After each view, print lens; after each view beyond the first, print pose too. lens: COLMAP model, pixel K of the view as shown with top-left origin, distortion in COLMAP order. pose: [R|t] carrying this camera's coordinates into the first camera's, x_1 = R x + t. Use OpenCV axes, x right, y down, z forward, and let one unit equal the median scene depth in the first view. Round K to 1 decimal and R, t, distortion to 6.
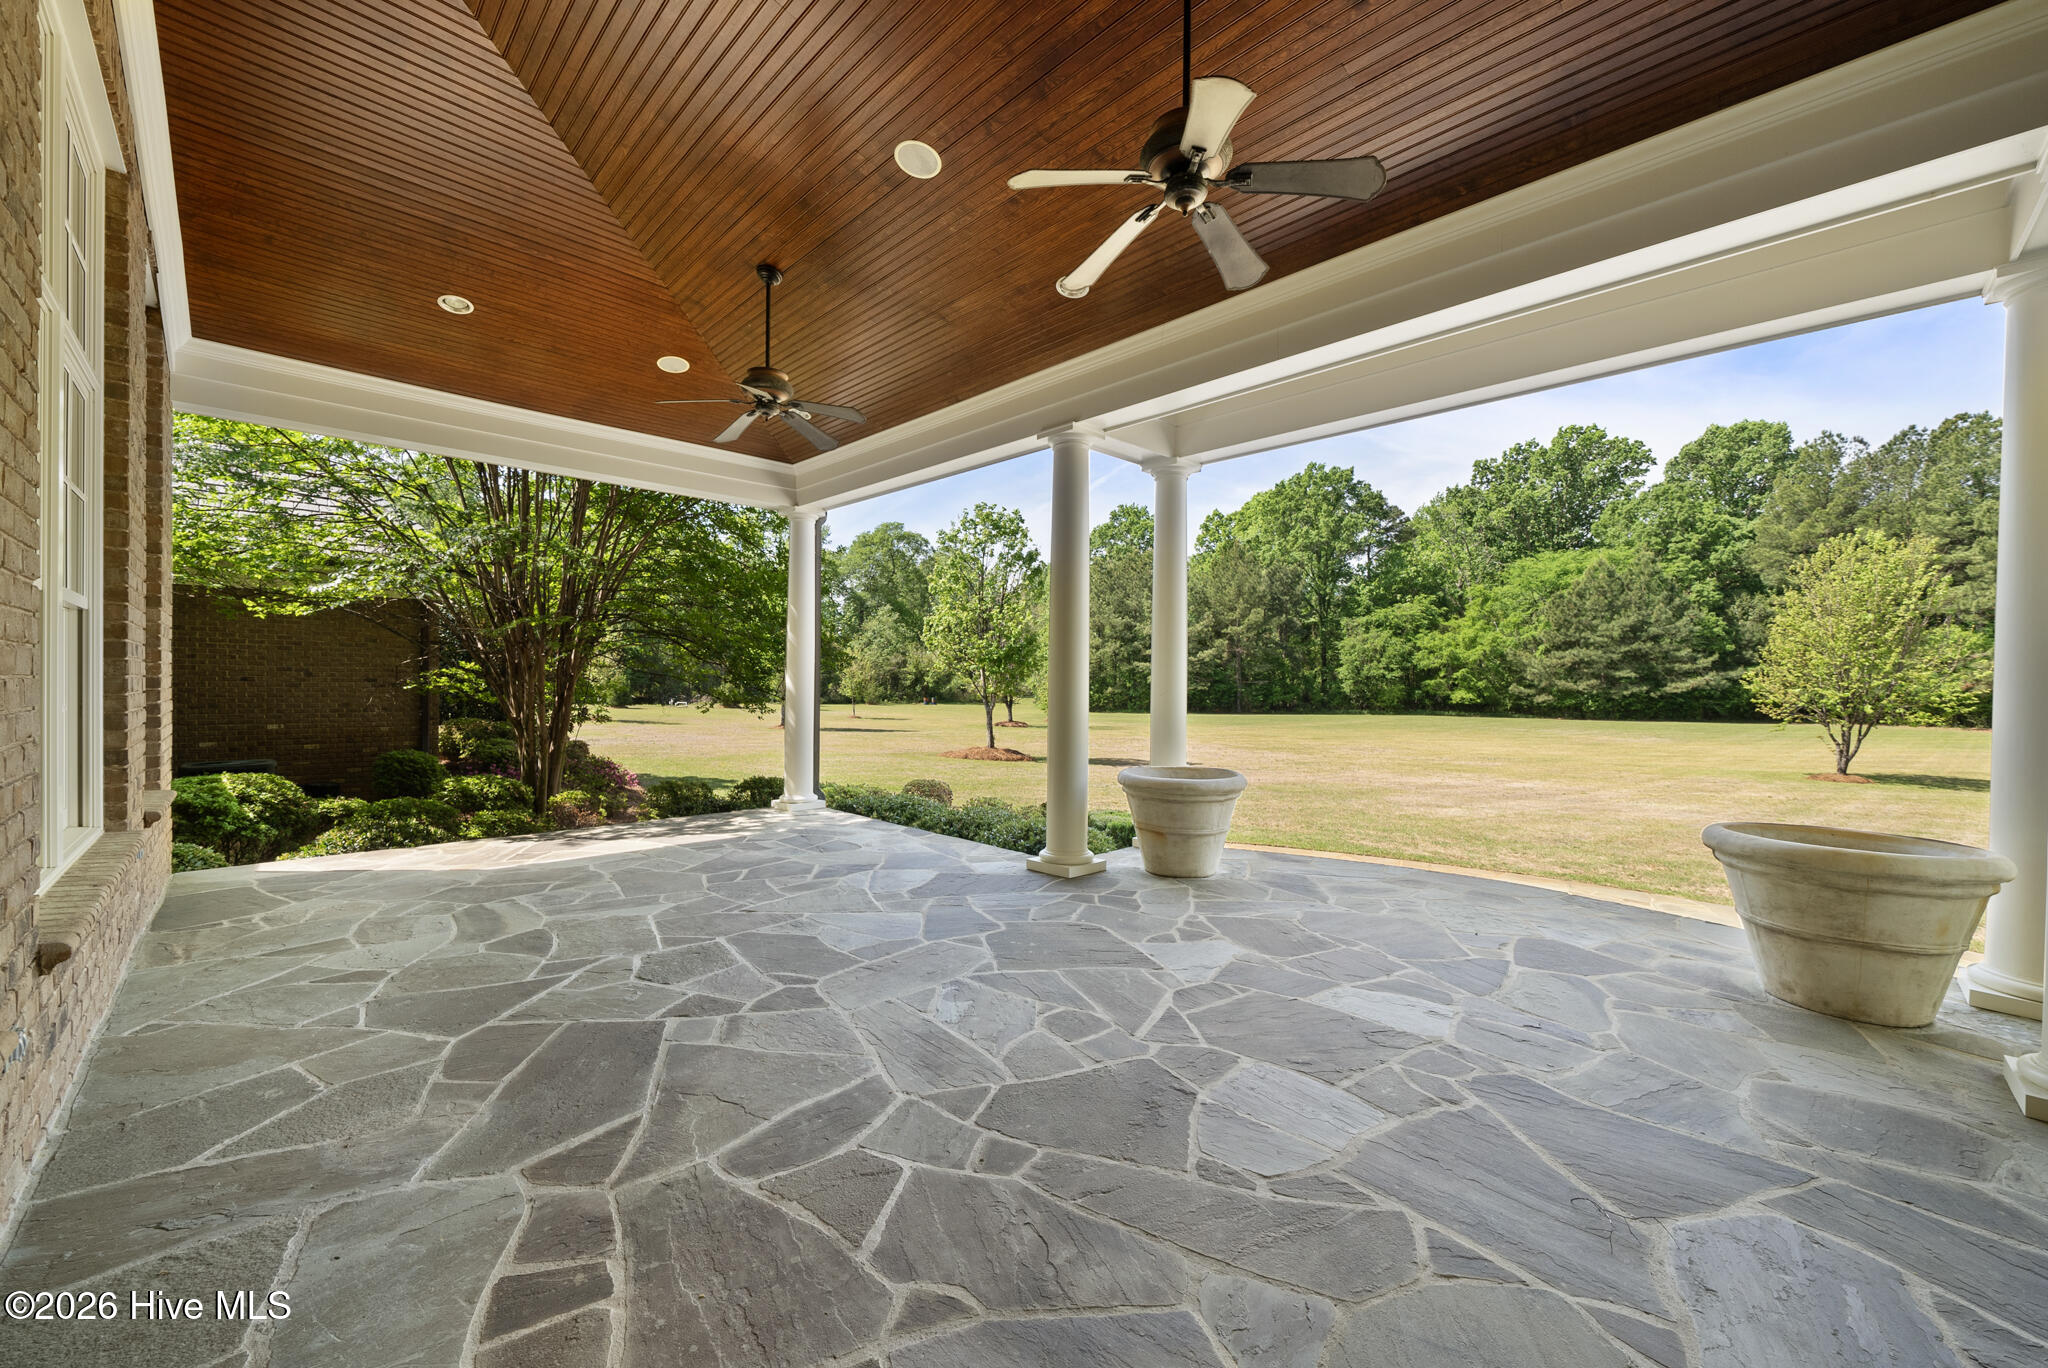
lens RADIAL K [[794.1, 0, 1021.7], [0, 794.1, 687.3], [0, 0, 1]] dist [-0.005347, -0.000026]
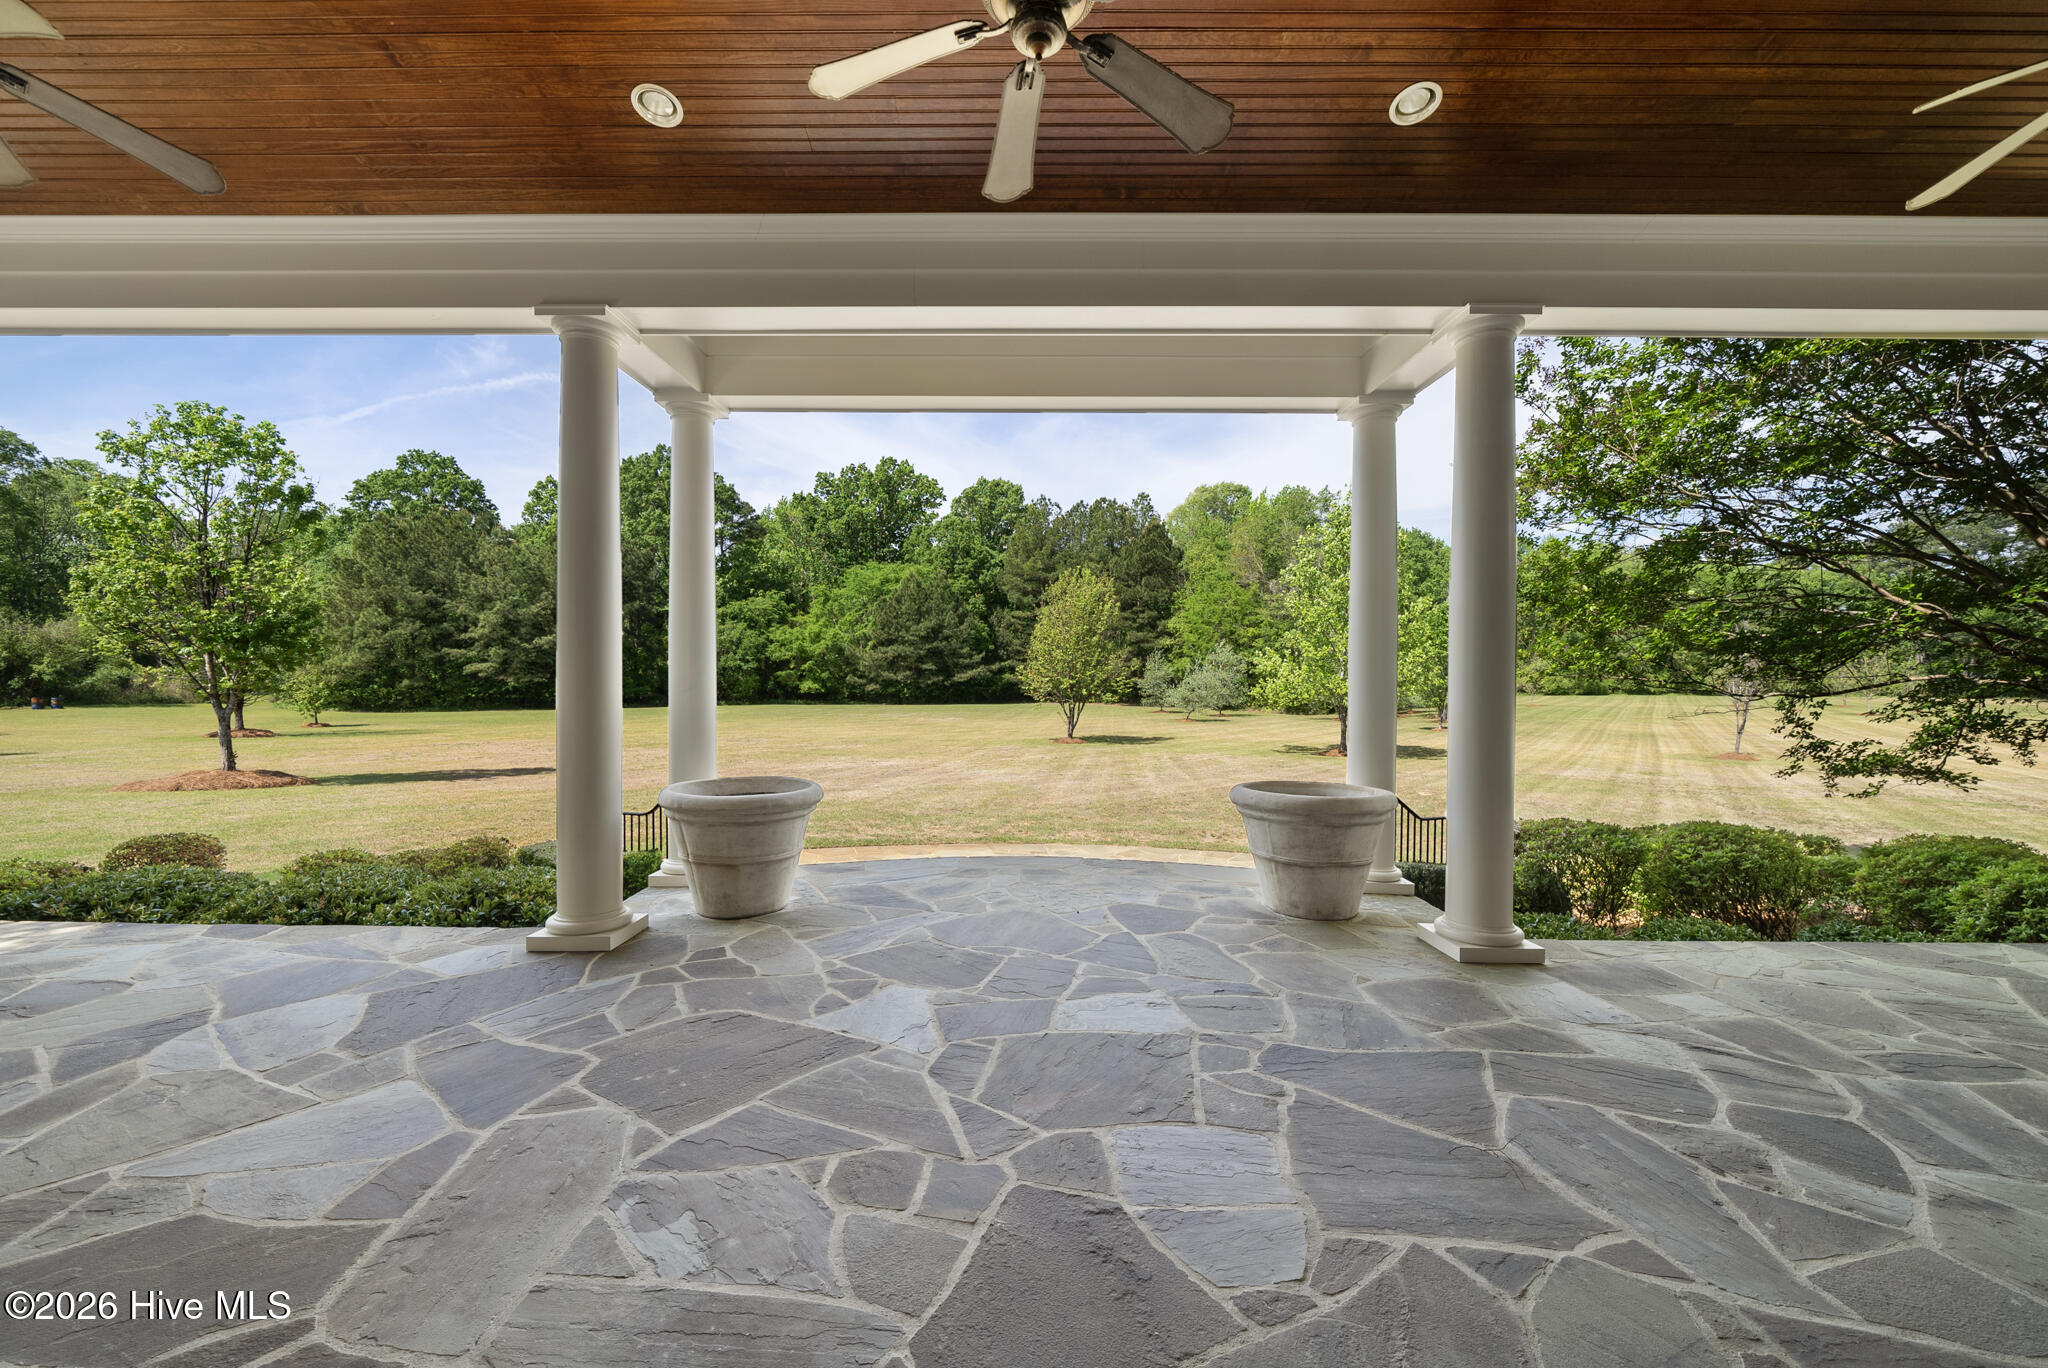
lens RADIAL K [[794.1, 0, 1021.7], [0, 794.1, 687.3], [0, 0, 1]] dist [-0.005347, -0.000026]
pose [[0.705939, -0.012036, 0.708171, -0.037194], [0.003865, 0.999906, 0.013141, -0.000545], [-0.708262, -0.006539, 0.705919, 0.050141]]
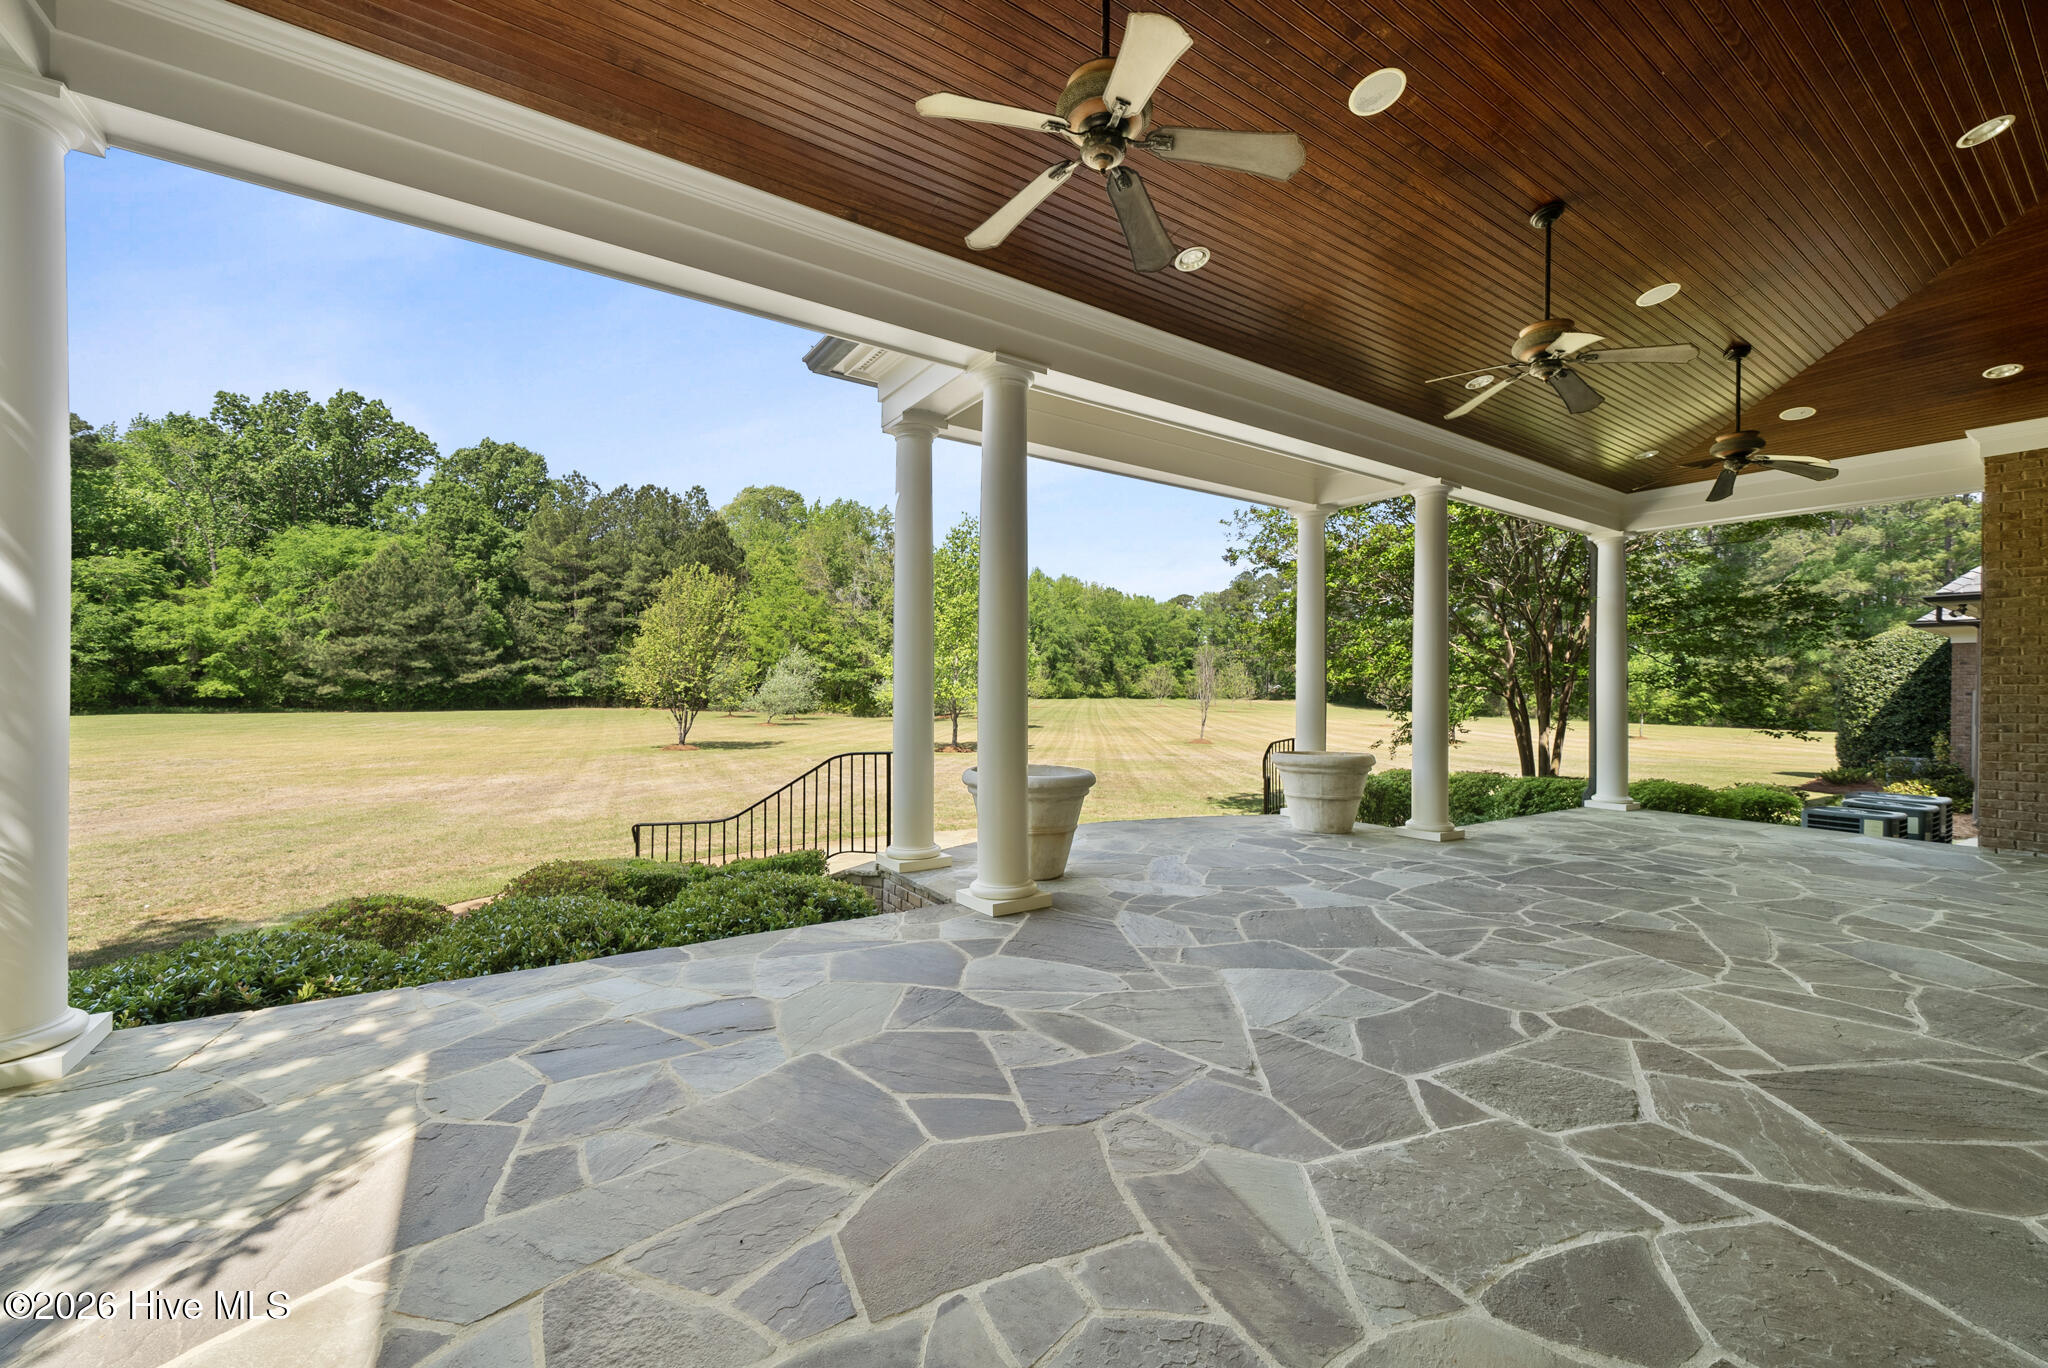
lens RADIAL K [[794.1, 0, 1021.7], [0, 794.1, 687.3], [0, 0, 1]] dist [-0.005347, -0.000026]
pose [[0.192066, -0.004745, 0.981371, -0.161491], [-0.007466, 0.999952, 0.006296, 0.000383], [-0.981354, -0.008536, 0.192021, 0.180842]]
